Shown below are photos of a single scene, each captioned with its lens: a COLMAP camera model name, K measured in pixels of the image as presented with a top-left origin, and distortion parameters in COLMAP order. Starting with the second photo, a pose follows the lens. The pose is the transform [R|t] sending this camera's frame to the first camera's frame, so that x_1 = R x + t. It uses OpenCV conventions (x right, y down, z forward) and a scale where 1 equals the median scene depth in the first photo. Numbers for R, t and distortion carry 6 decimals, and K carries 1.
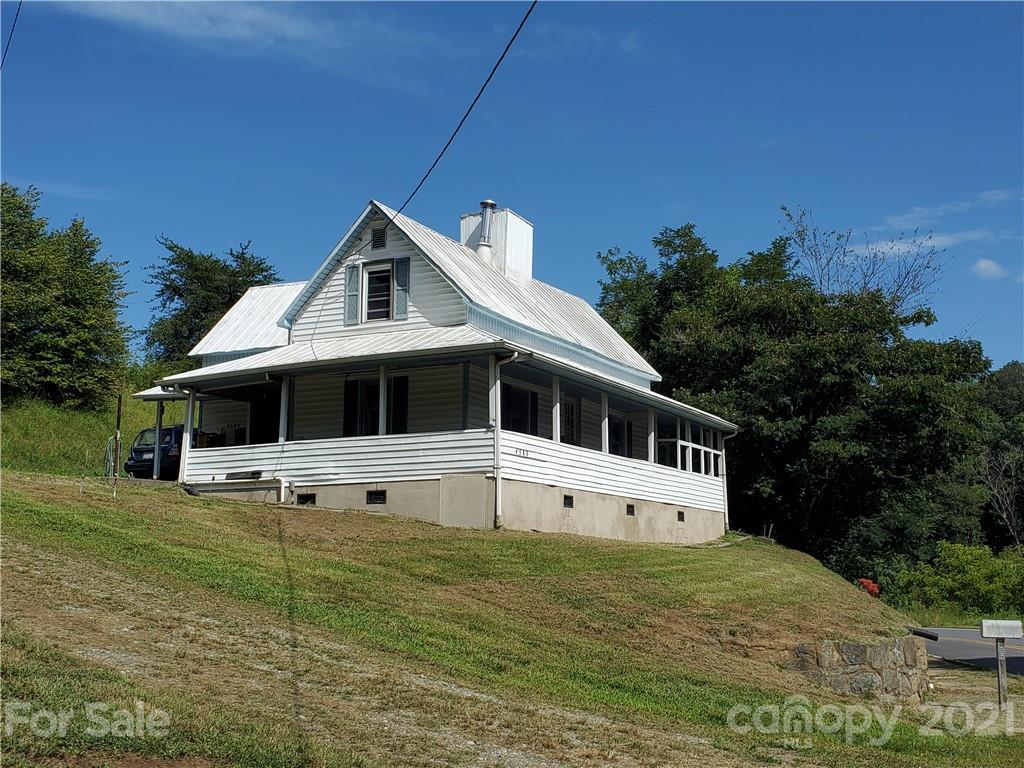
lens RADIAL K [[1146.5, 0, 525.3], [0, 1146.5, 406.1], [0, 0, 1]] dist [0.218591, -0.717513]
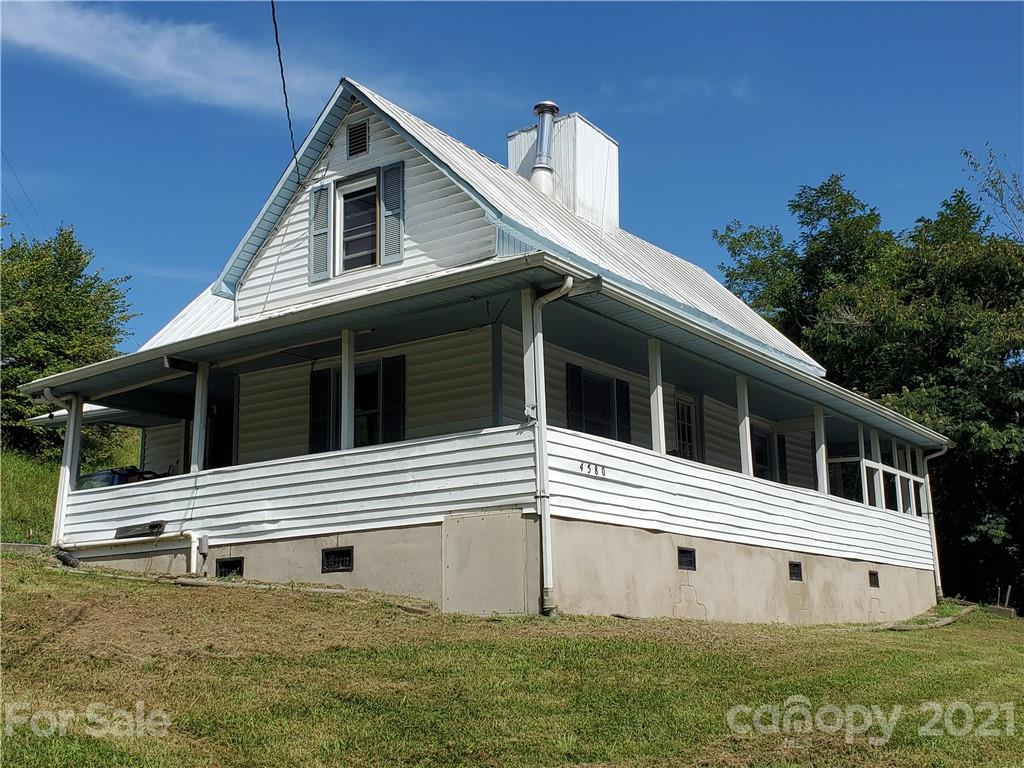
lens RADIAL K [[1160.8, 0, 511.1], [0, 1160.8, 403.2], [0, 0, 1]] dist [0.260512, -1.017010]
pose [[0.992048, -0.045107, -0.117503, 0.019552], [0.038469, 0.997566, -0.058158, 0.031254], [0.119840, 0.053175, 0.991368, 0.350541]]
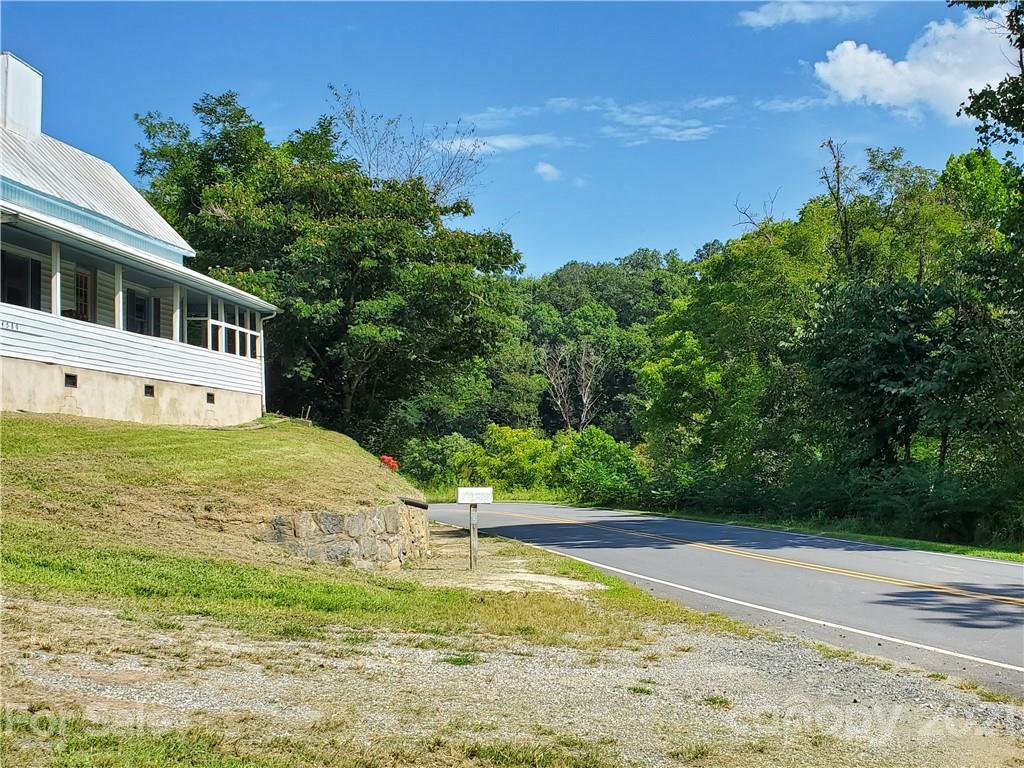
lens RADIAL K [[1146.5, 0, 525.3], [0, 1146.5, 406.1], [0, 0, 1]] dist [0.218591, -0.717513]
pose [[0.937008, -0.001517, 0.349305, 0.044658], [-0.032086, 0.995389, 0.090391, 0.006241], [-0.347832, -0.095905, 0.932639, -0.000026]]
